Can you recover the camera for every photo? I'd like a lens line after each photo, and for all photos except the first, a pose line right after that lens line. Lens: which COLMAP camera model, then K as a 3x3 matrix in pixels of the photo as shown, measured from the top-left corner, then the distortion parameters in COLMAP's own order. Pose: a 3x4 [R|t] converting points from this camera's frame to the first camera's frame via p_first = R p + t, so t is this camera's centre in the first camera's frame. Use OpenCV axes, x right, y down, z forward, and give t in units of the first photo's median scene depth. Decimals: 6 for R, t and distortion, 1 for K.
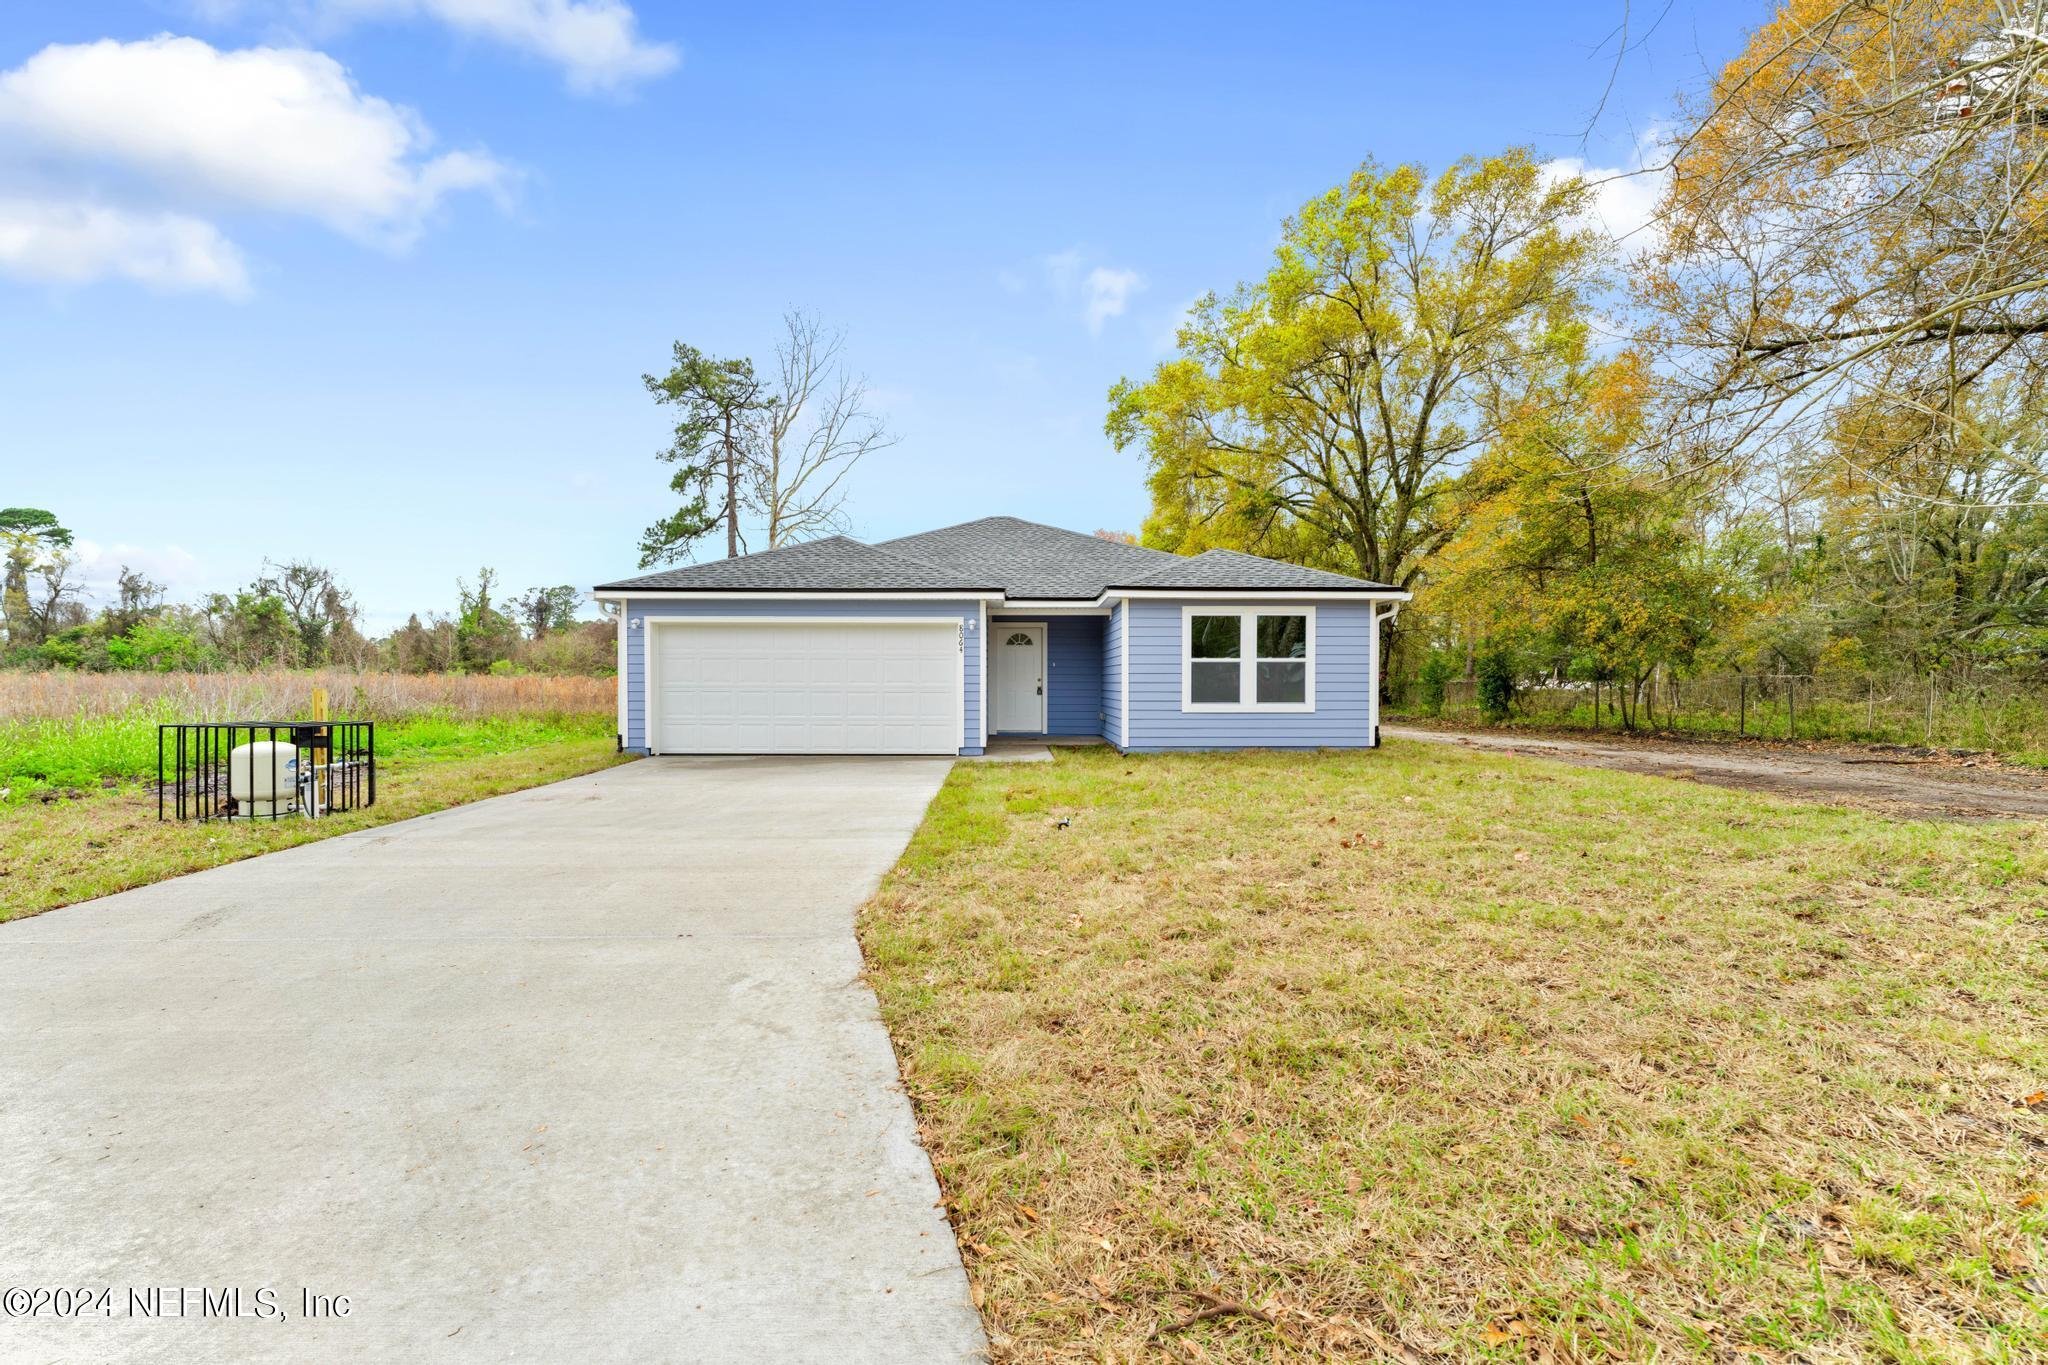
lens RADIAL K [[861.3, 0, 1015.4], [0, 861.3, 686.9], [0, 0, 1]] dist [-0.003066, 0.000049]
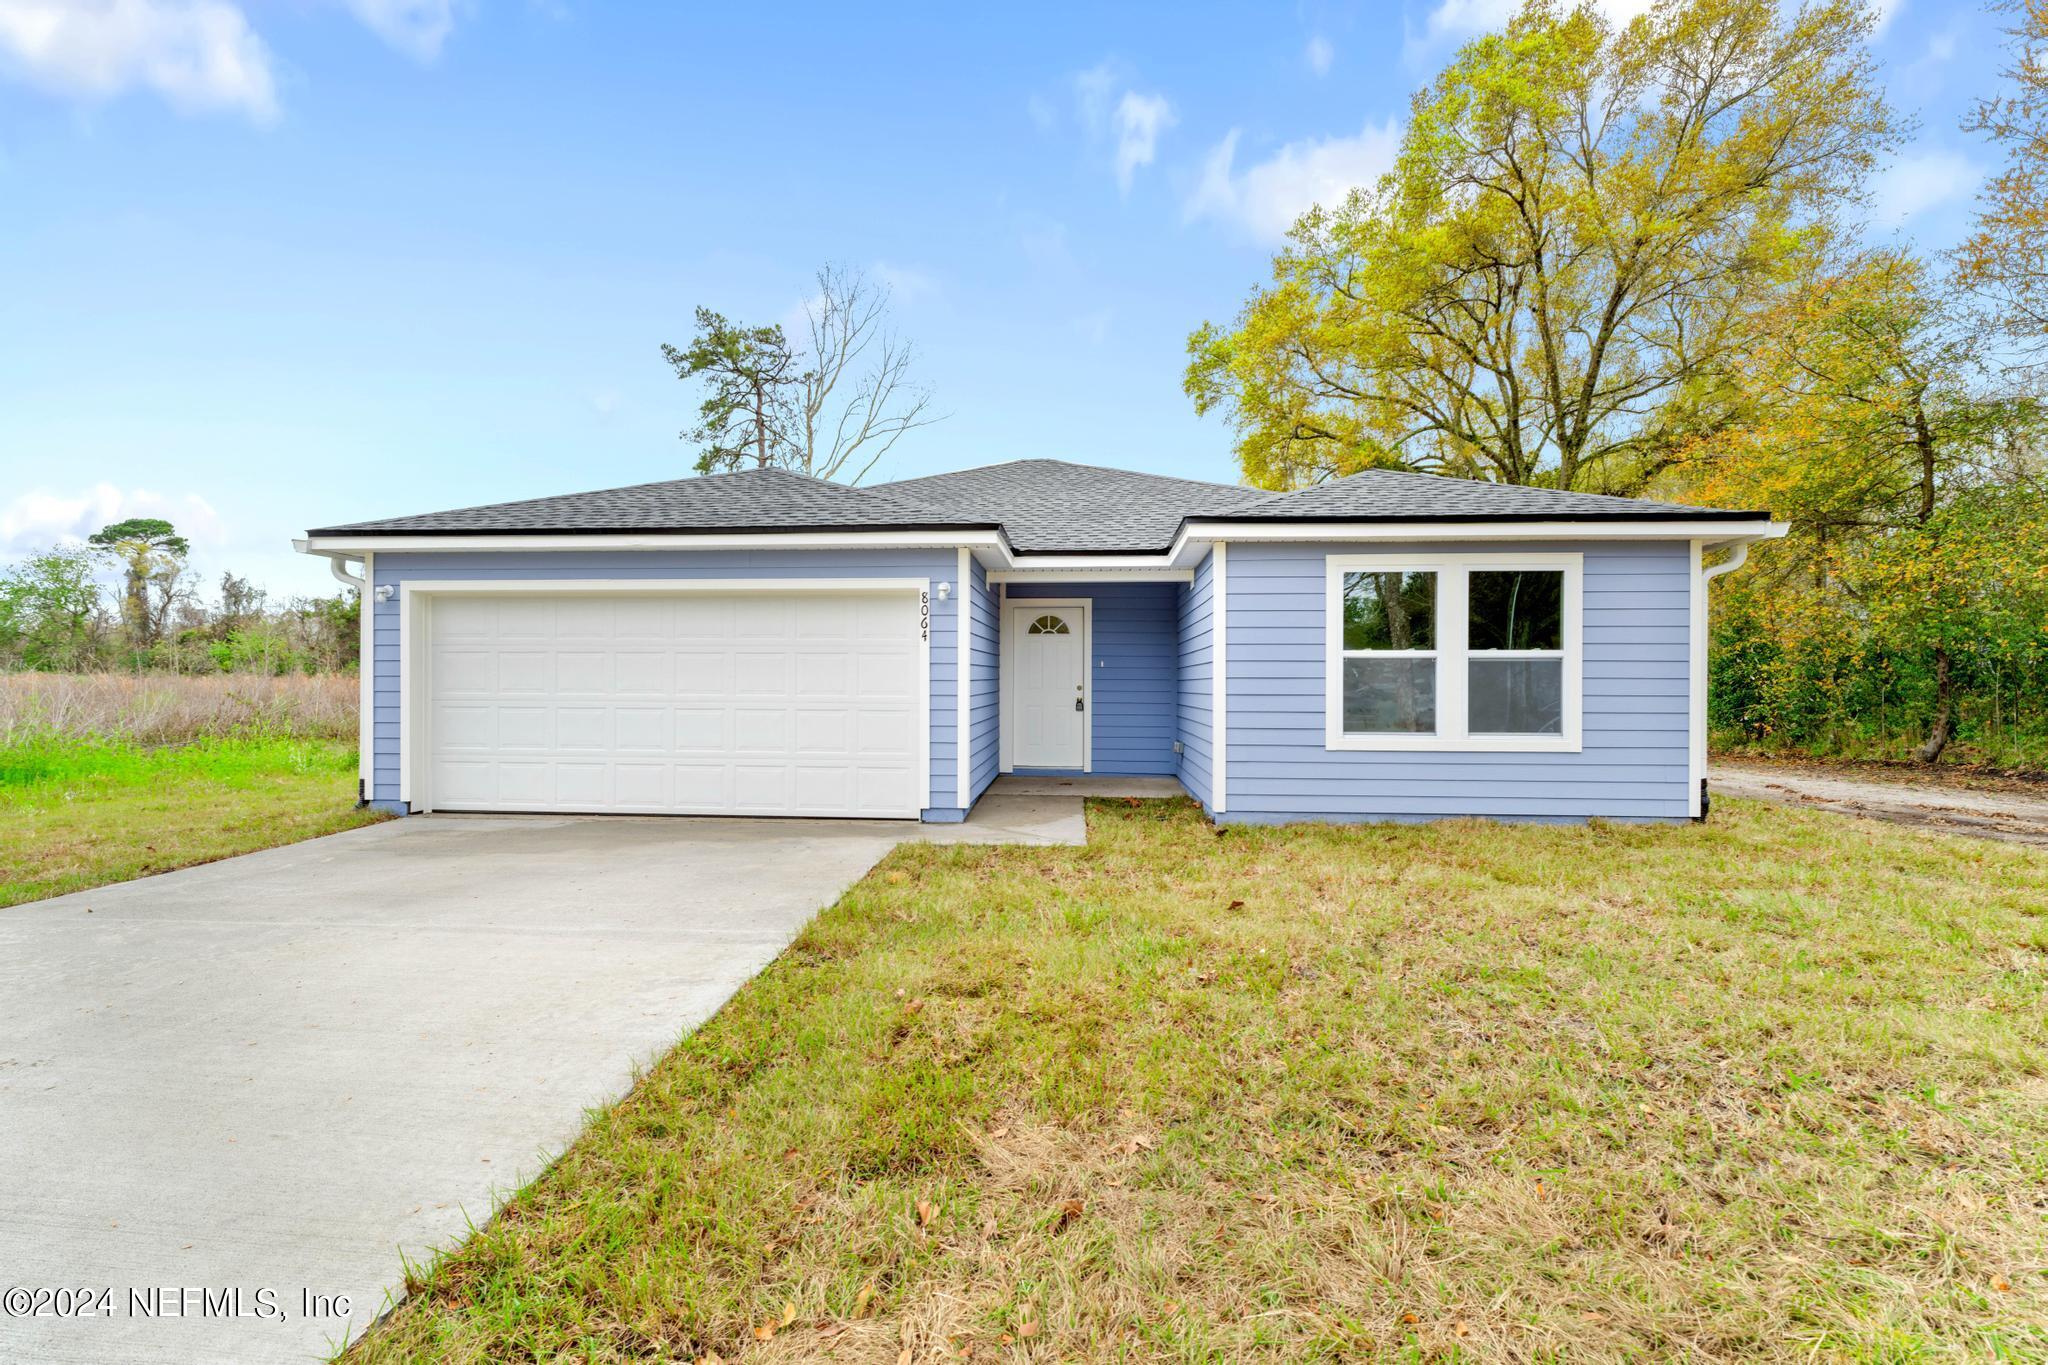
lens RADIAL K [[861.3, 0, 1015.5], [0, 861.3, 678.4], [0, 0, 1]] dist [-0.003066, 0.000049]
pose [[0.996023, 0.001802, -0.089079, 0.042909], [-0.003092, 0.999892, -0.014341, -0.006729], [0.089044, 0.014559, 0.995921, 0.405750]]
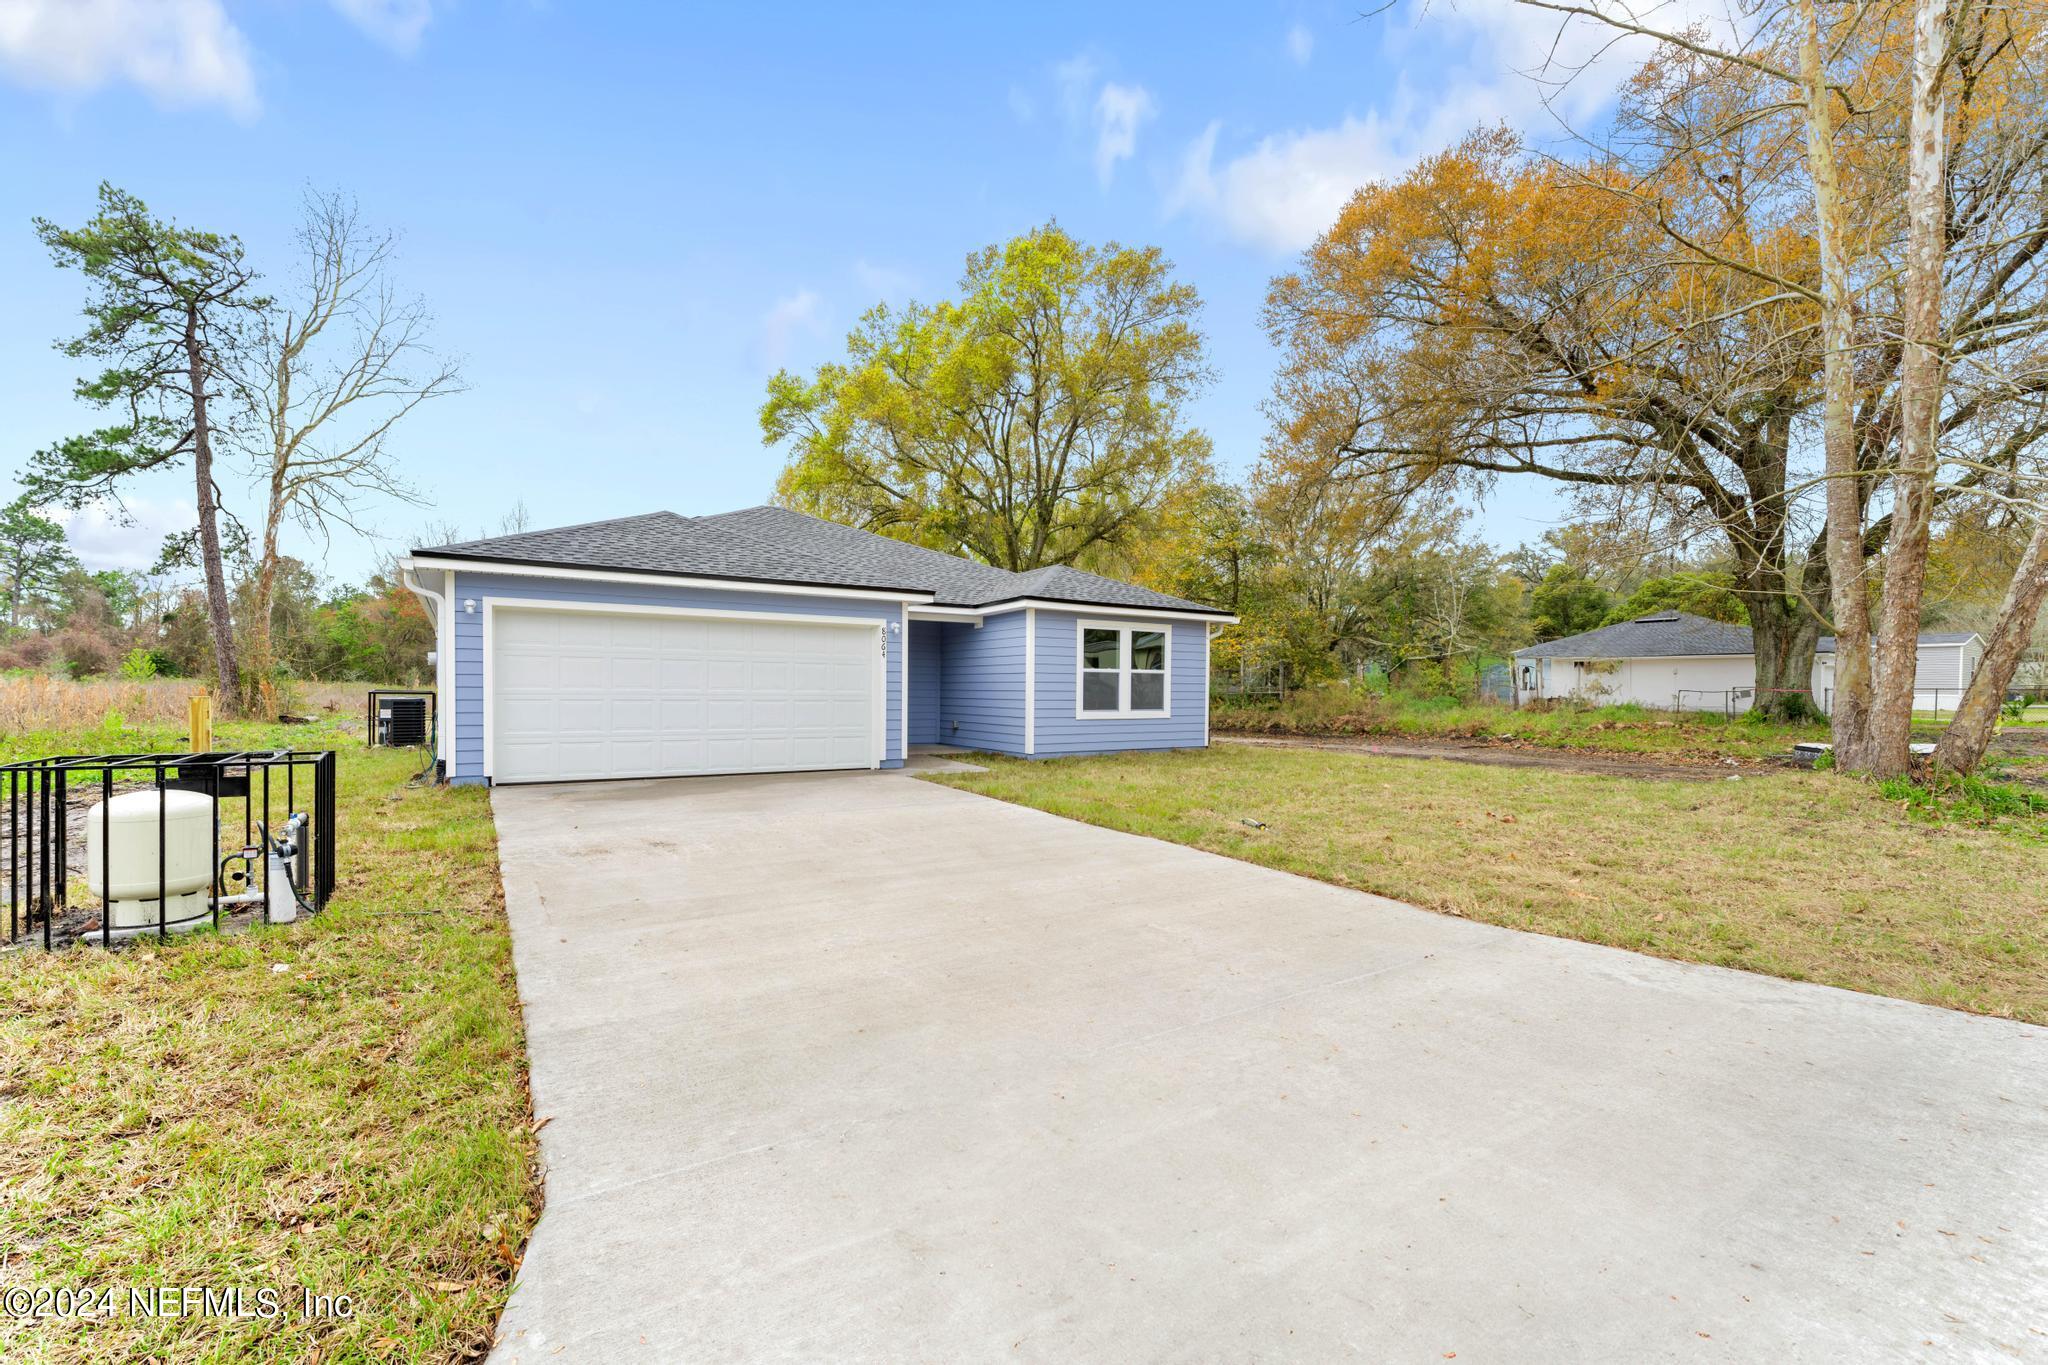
lens RADIAL K [[861.3, 0, 1018.4], [0, 861.3, 695.2], [0, 0, 1]] dist [-0.003066, 0.000049]
pose [[0.849922, 0.001790, 0.526905, -0.390663], [-0.003073, 0.999994, 0.001560, -0.001396], [-0.526899, -0.002945, 0.849923, 0.128001]]
